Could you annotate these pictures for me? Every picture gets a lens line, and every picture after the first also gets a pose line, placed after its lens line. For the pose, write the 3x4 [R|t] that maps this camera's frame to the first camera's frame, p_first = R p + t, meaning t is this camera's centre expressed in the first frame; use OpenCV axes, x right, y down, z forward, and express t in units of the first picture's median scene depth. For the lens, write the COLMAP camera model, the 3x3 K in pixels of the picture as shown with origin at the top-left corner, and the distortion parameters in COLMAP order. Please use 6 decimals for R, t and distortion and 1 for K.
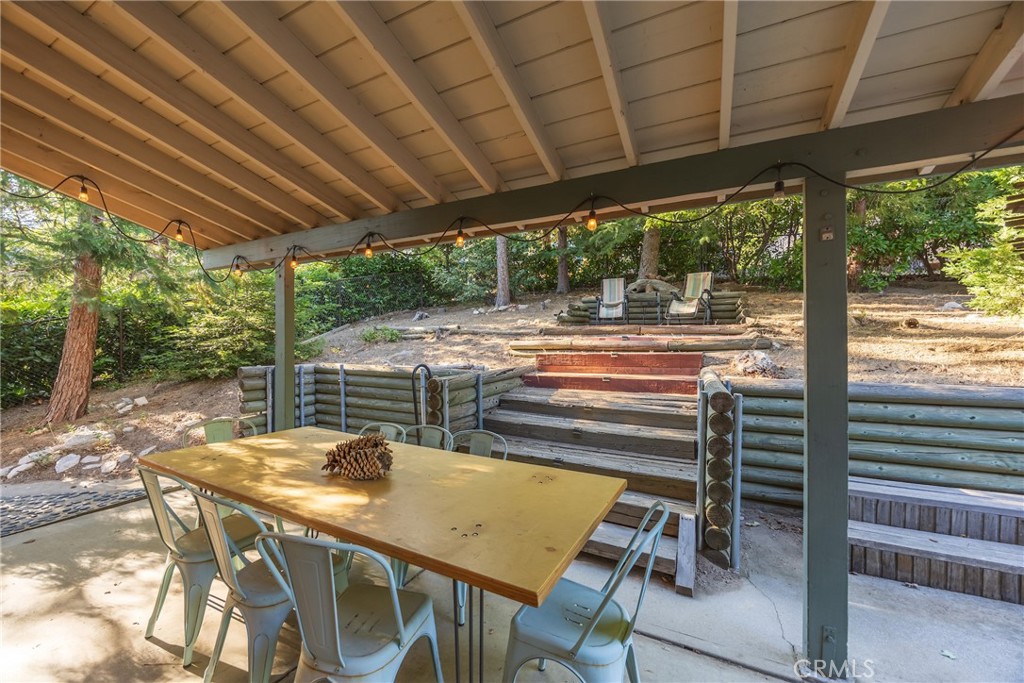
lens RADIAL K [[398.6, 0, 506.4], [0, 398.6, 340.5], [0, 0, 1]] dist [-0.001292, 0.000427]
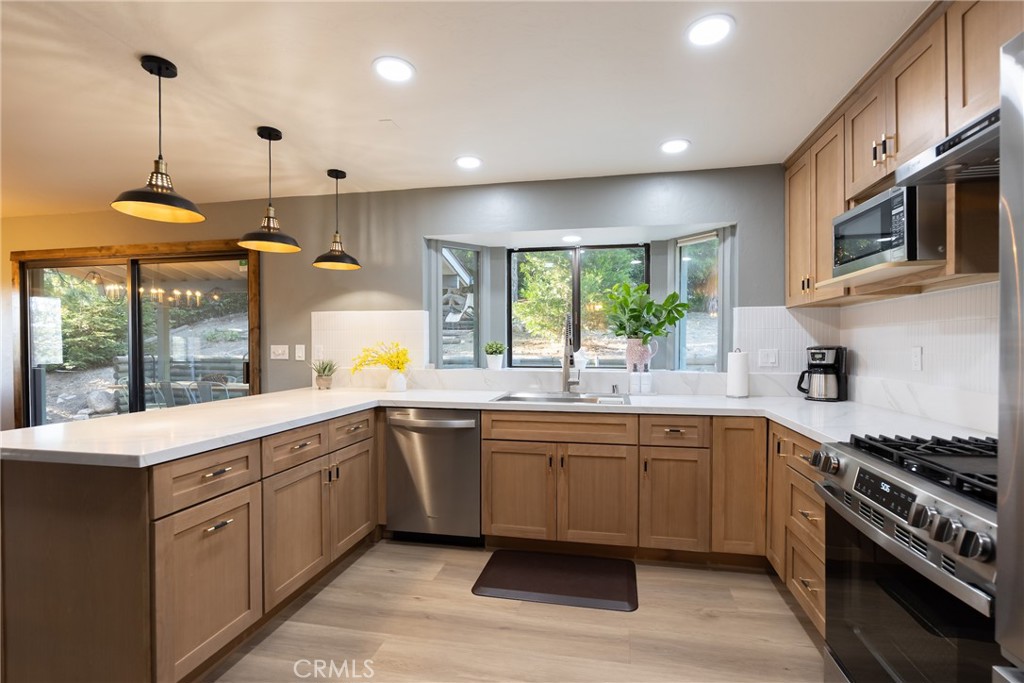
lens RADIAL K [[481.5, 0, 536.4], [0, 481.5, 346.8], [0, 0, 1]] dist [-0.002672, -0.000711]
pose [[0.961555, -0.005269, 0.274562, 0.294131], [0.002355, 0.999937, 0.010942, 0.009838], [-0.274602, -0.009875, 0.961507, -0.964135]]
